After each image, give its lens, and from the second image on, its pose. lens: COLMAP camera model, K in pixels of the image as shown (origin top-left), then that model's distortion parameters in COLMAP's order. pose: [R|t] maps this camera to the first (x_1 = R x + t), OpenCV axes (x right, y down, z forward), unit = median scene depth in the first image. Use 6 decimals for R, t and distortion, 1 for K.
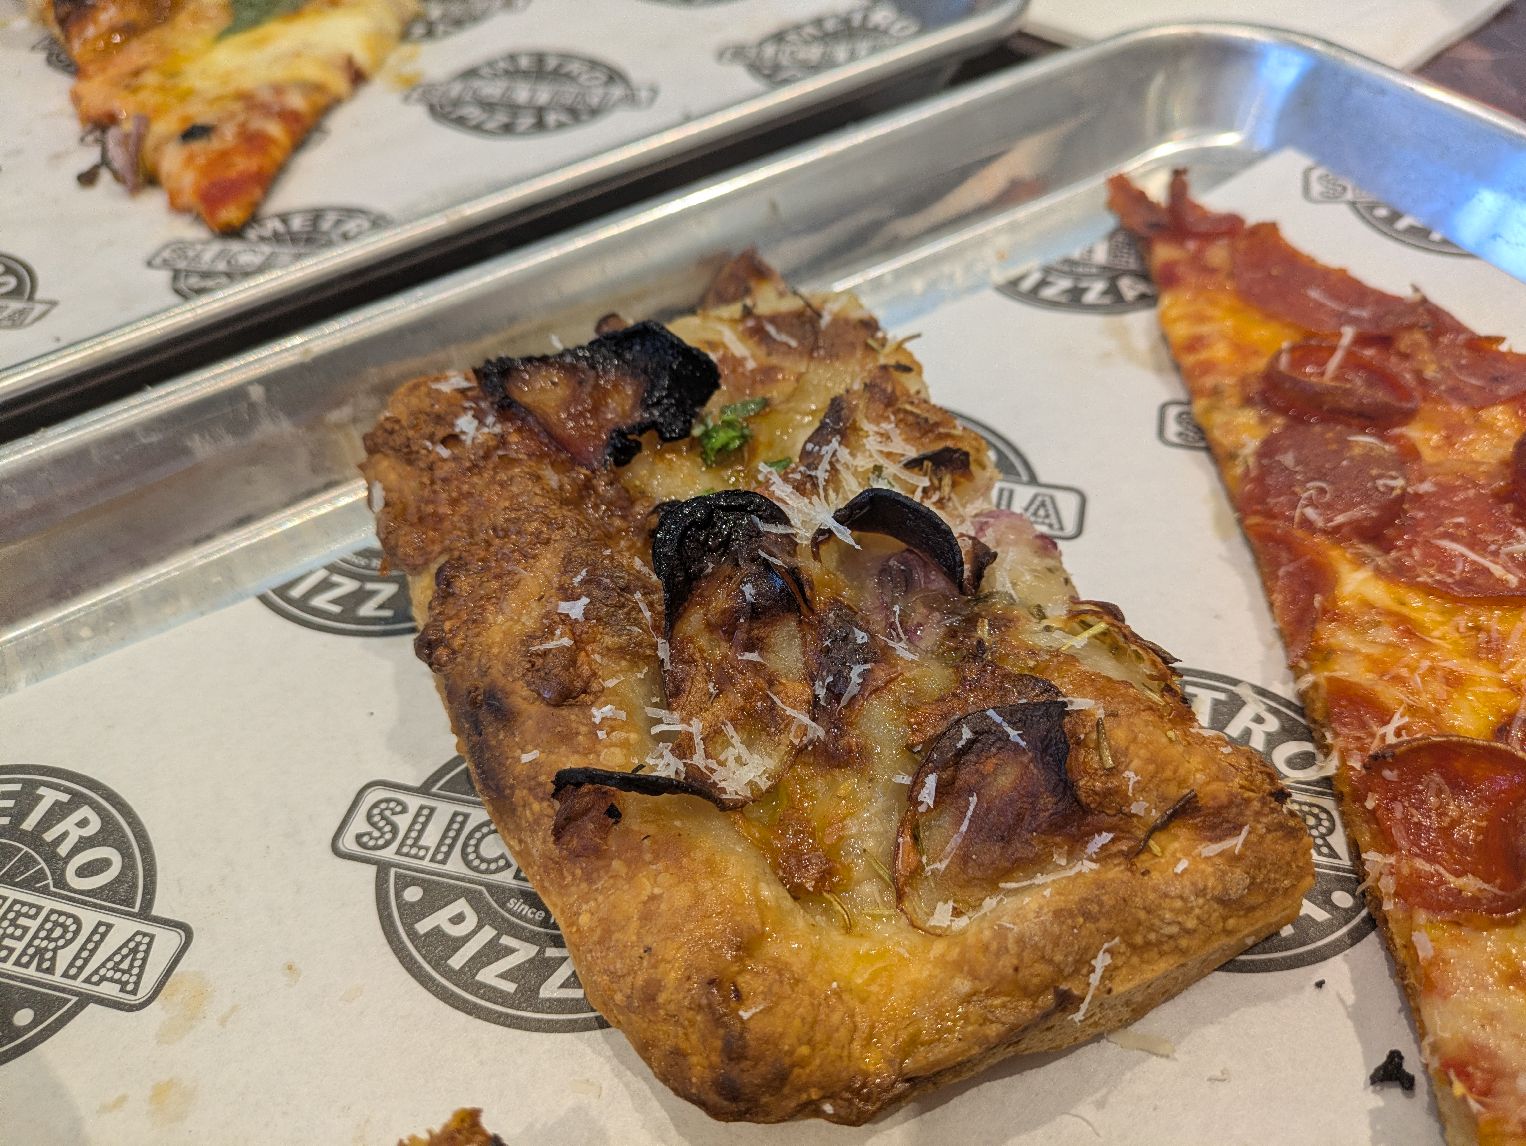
lens RADIAL K [[1221.9, 0, 763.0], [0, 1221.9, 573.0], [0, 0, 1]] dist [-0.005668, -0.041525]
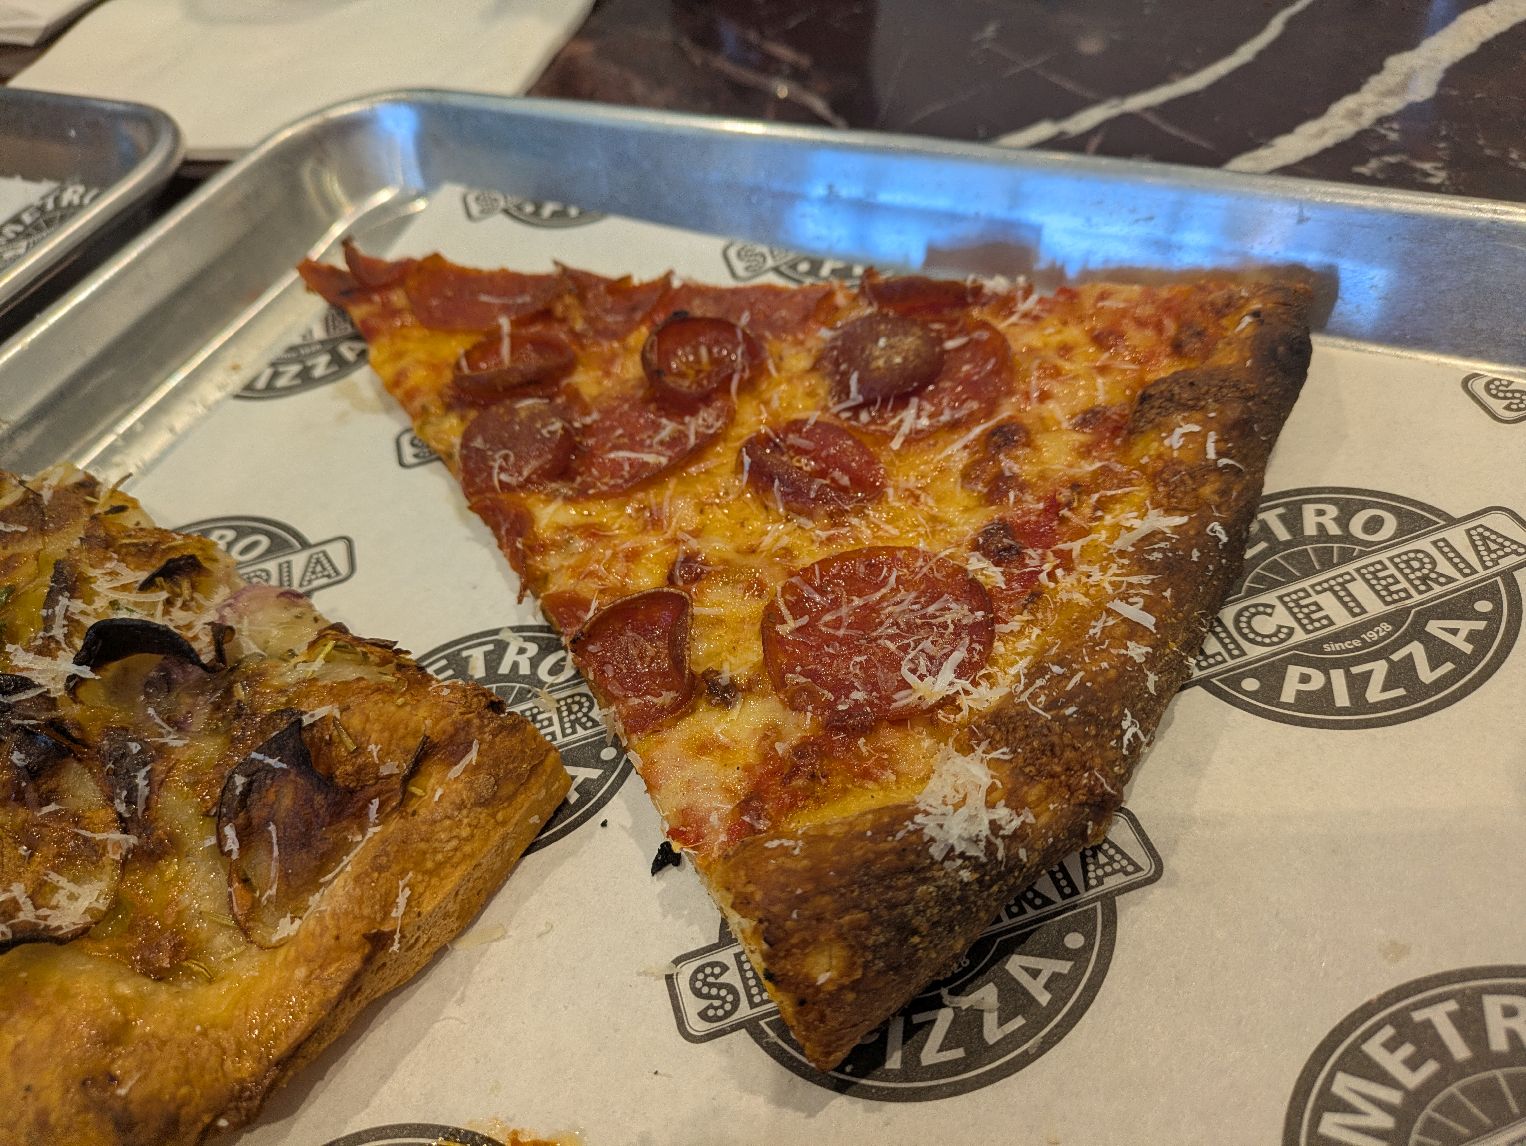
lens RADIAL K [[1221.9, 0, 763.0], [0, 1221.9, 573.0], [0, 0, 1]] dist [-0.005668, -0.041525]
pose [[0.853736, -0.431399, 0.291599, 0.304985], [0.441261, 0.896707, 0.034699, 0.119905], [-0.276448, 0.099047, 0.955911, -0.248166]]
